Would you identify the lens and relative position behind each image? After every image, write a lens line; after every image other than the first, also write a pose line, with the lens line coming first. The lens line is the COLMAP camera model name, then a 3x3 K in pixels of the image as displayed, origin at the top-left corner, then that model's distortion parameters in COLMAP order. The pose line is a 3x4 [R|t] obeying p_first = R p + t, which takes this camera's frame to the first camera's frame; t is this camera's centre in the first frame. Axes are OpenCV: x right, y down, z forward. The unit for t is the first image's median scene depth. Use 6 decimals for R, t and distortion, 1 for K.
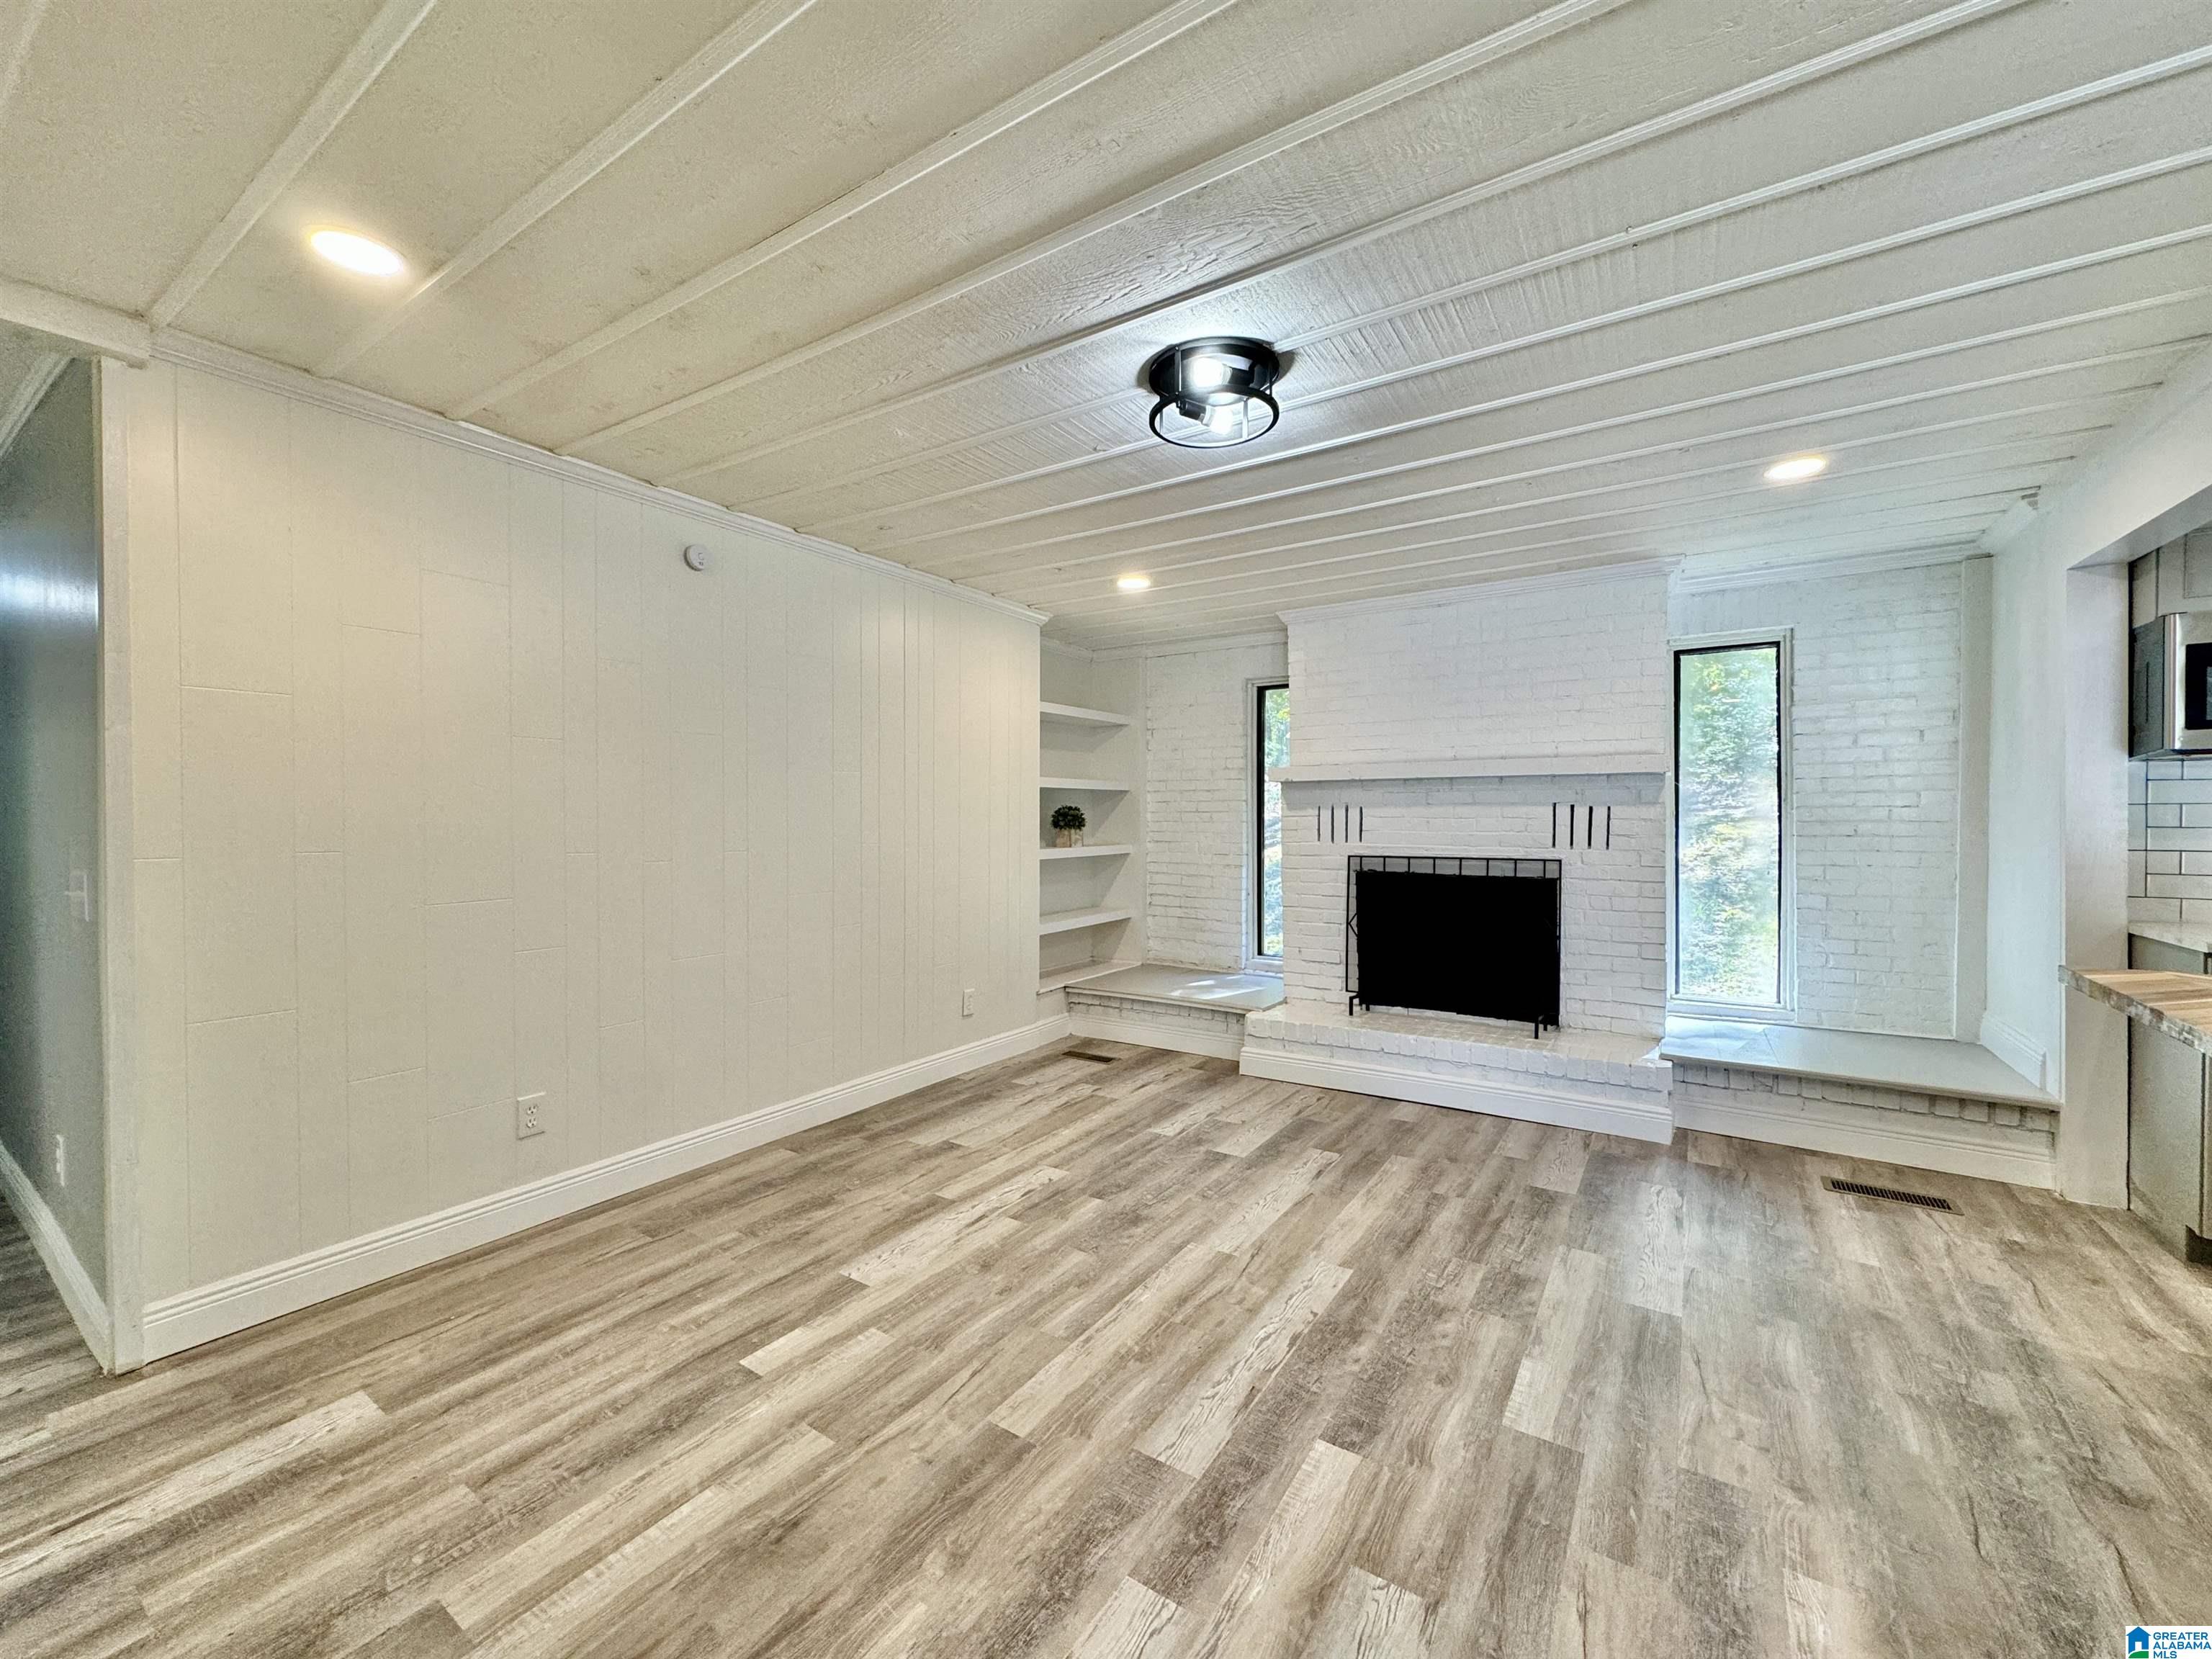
lens RADIAL K [[879.7, 0, 1102.0], [0, 879.7, 828.6], [0, 0, 1]] dist [-0.001994, -0.000022]
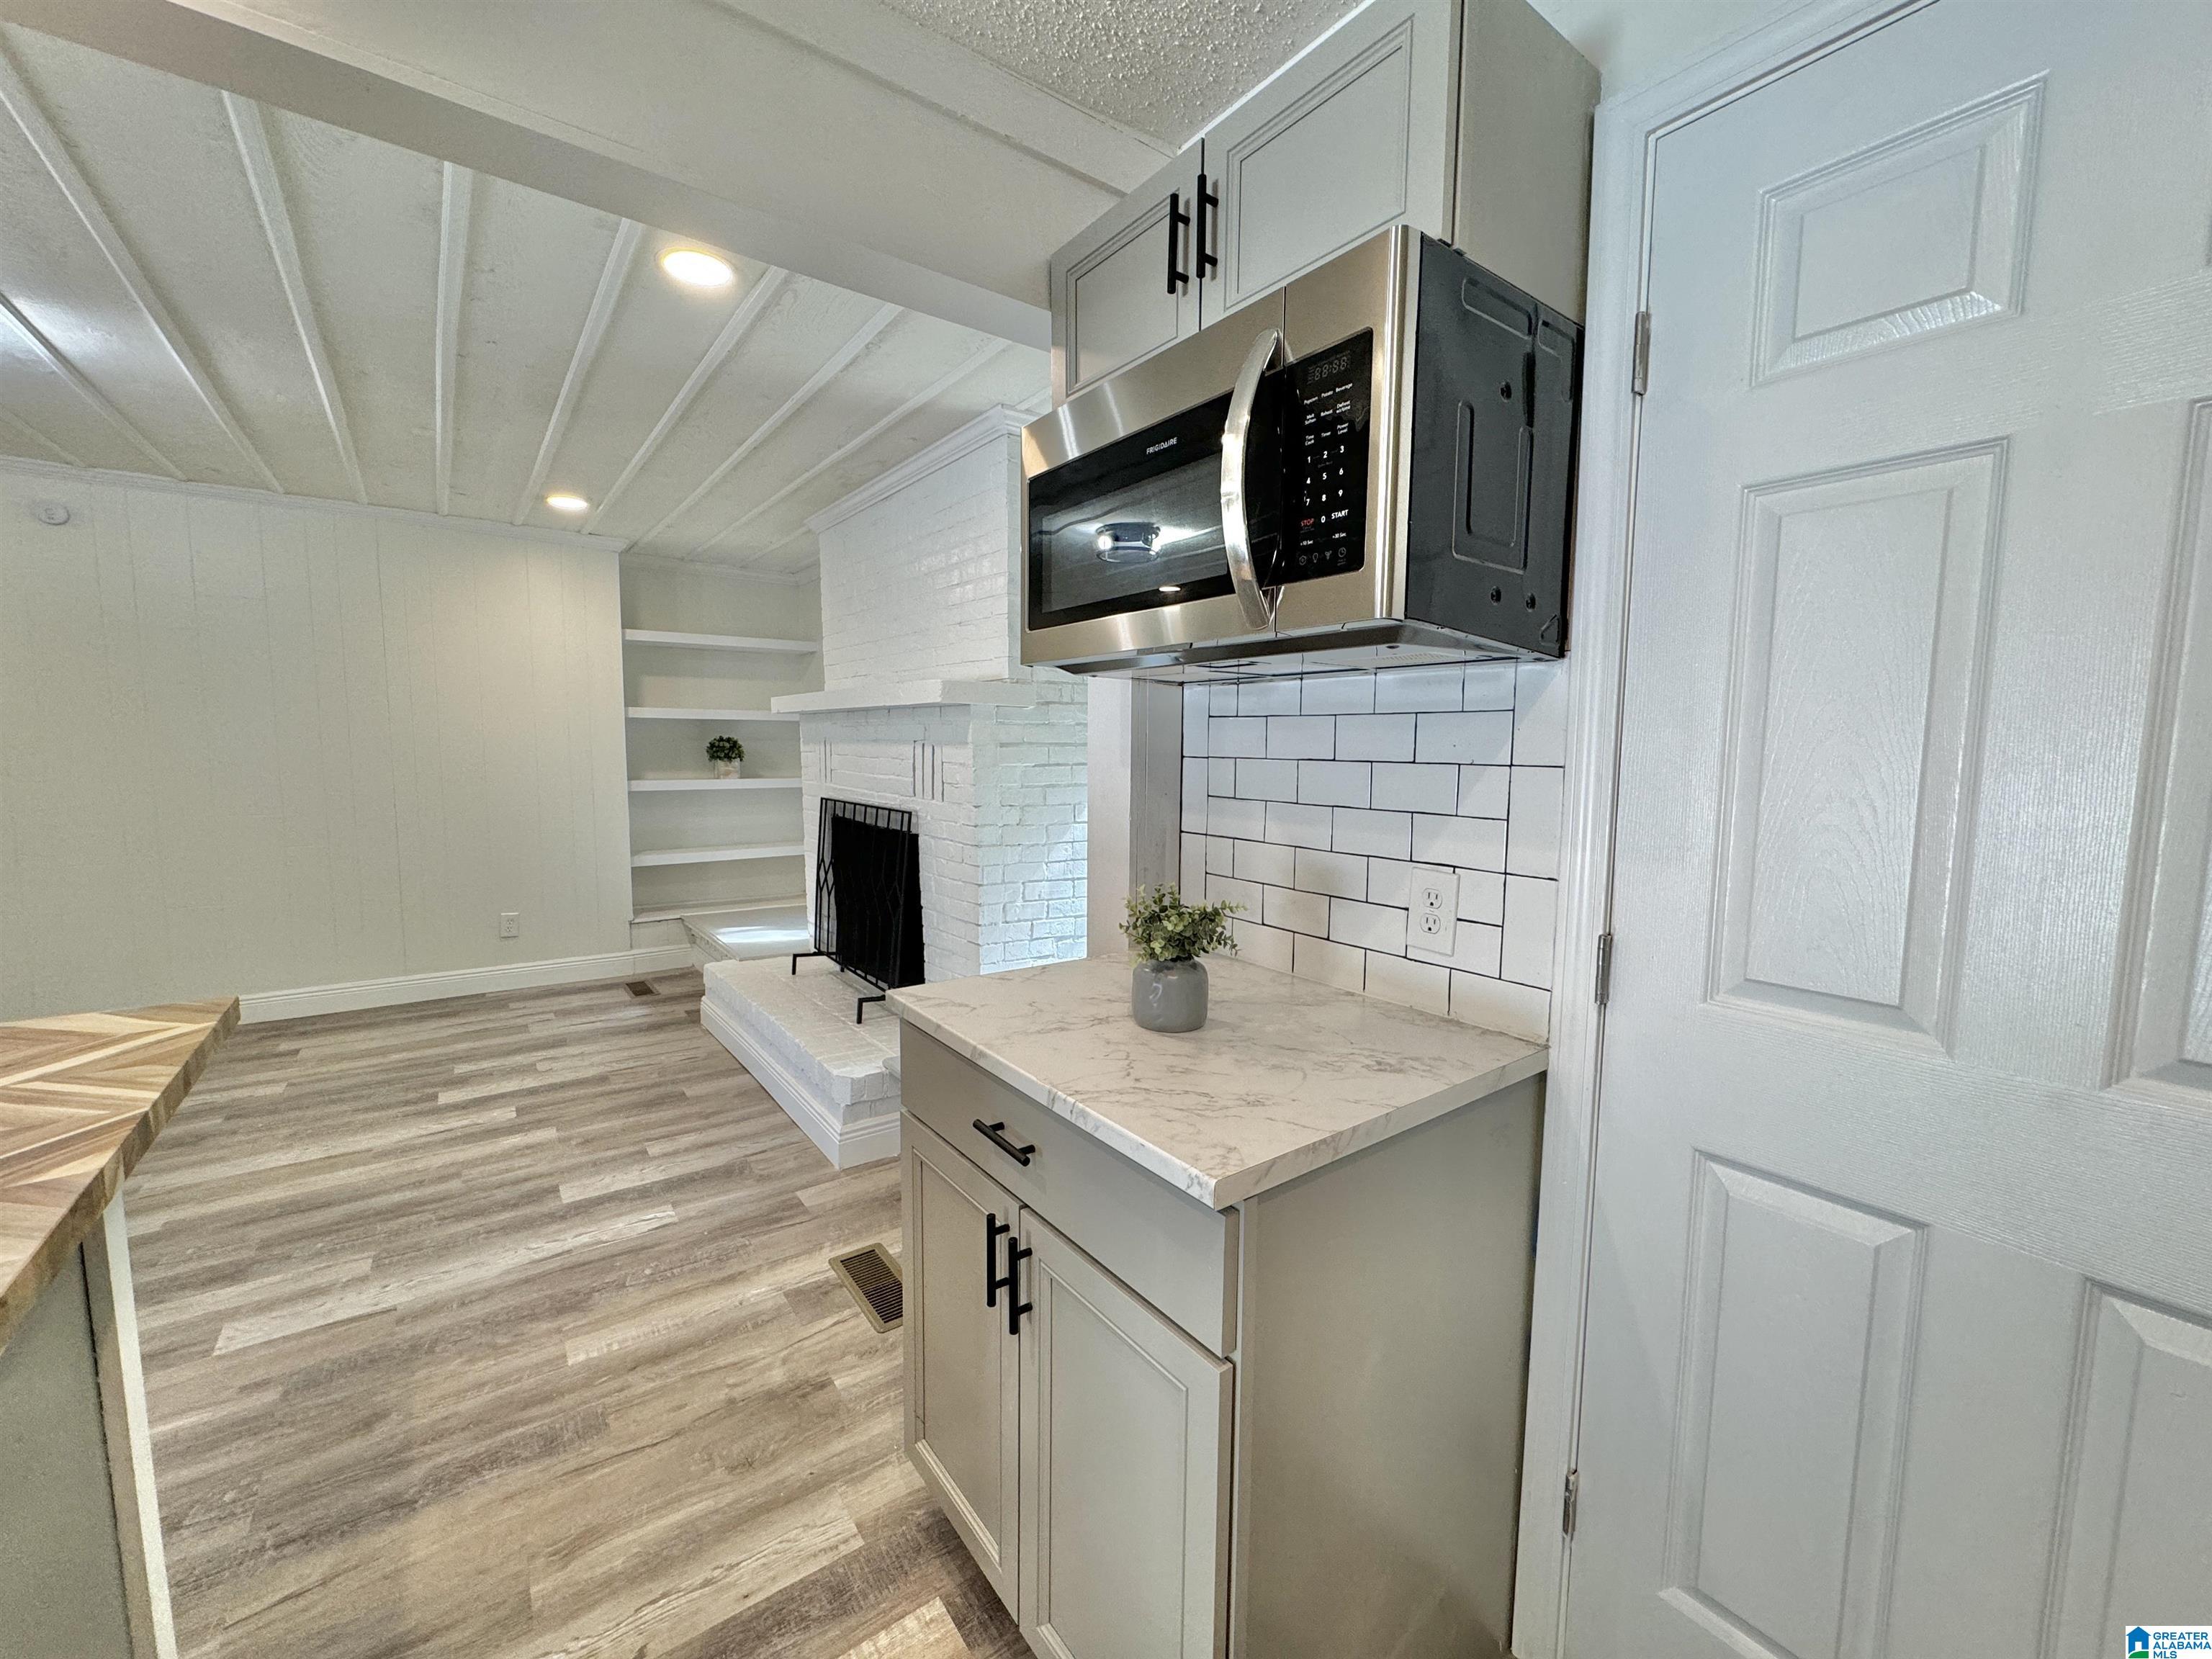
lens RADIAL K [[880.6, 0, 1102.2], [0, 880.6, 828.4], [0, 0, 1]] dist [-0.002110, 0.000458]
pose [[0.940866, 0.045729, -0.335680, 1.103013], [-0.018100, 0.996218, 0.084982, -0.024575], [0.338296, -0.073881, 0.938135, 0.339720]]
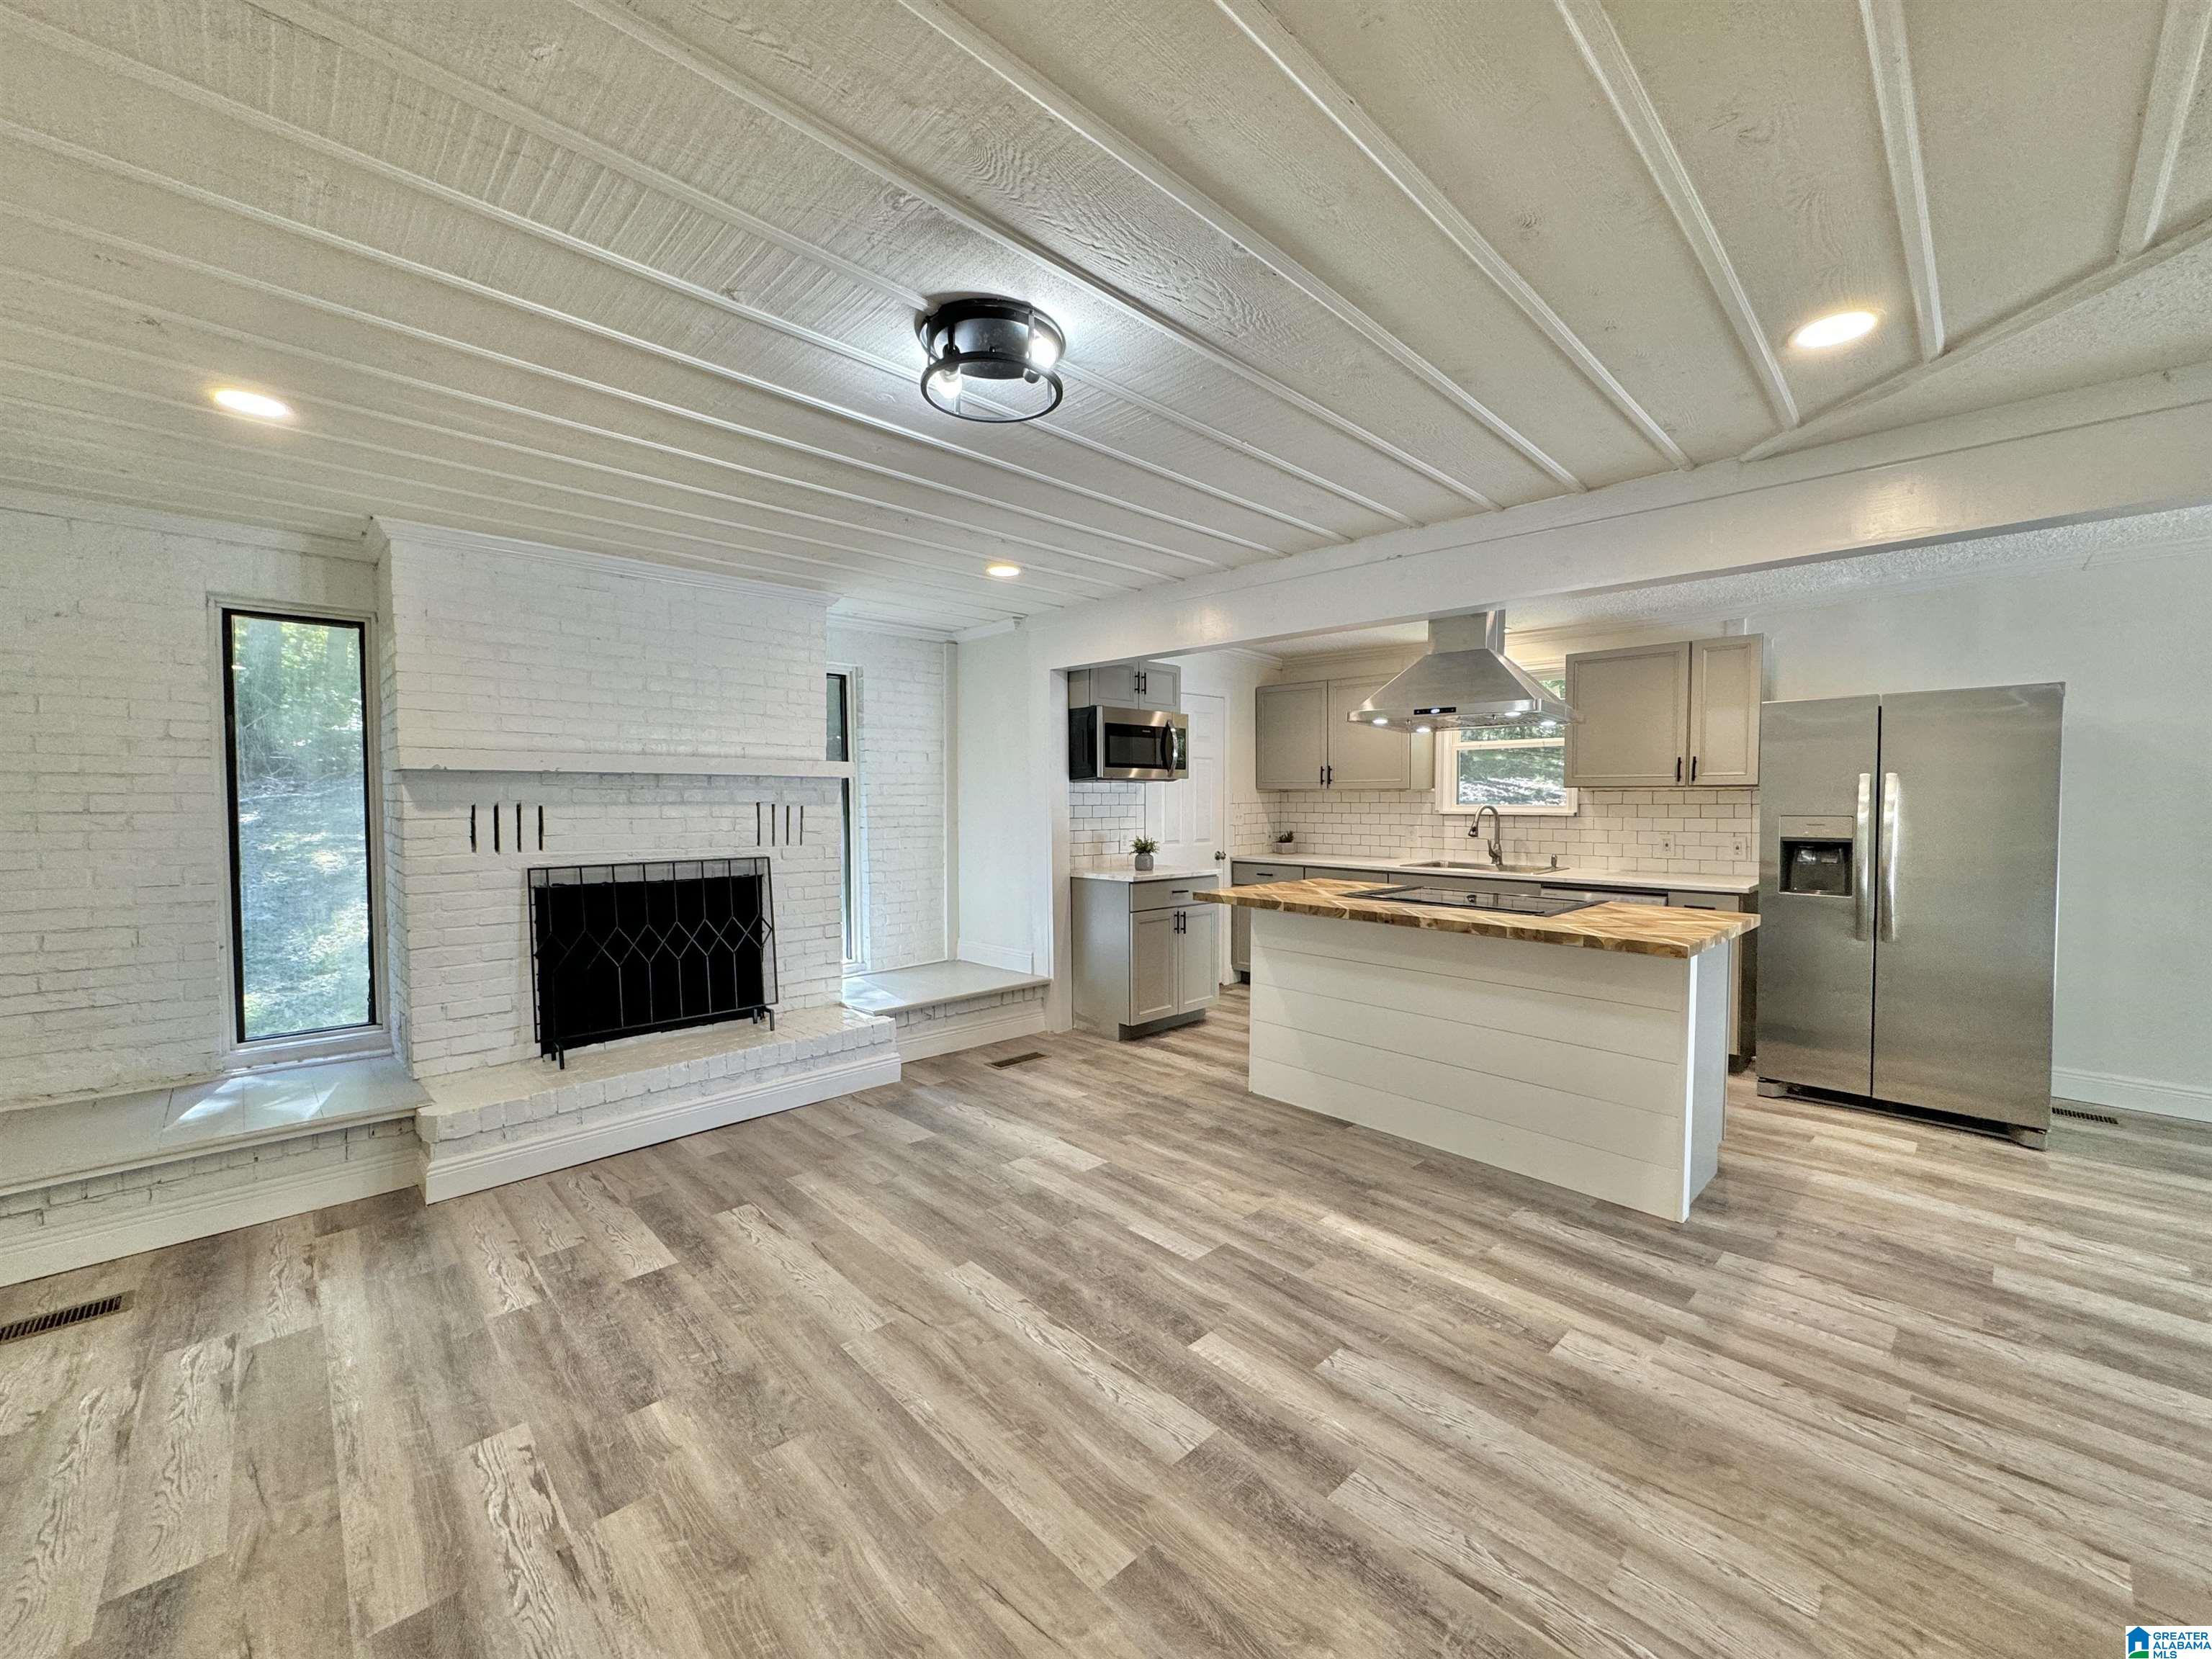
lens RADIAL K [[879.8, 0, 1102.6], [0, 879.8, 828.5], [0, 0, 1]] dist [-0.001220, 0.000124]
pose [[0.217638, -0.027081, 0.975654, -0.476091], [0.017615, 0.999561, 0.023815, -0.018706], [-0.975870, 0.012003, 0.218020, 0.437269]]
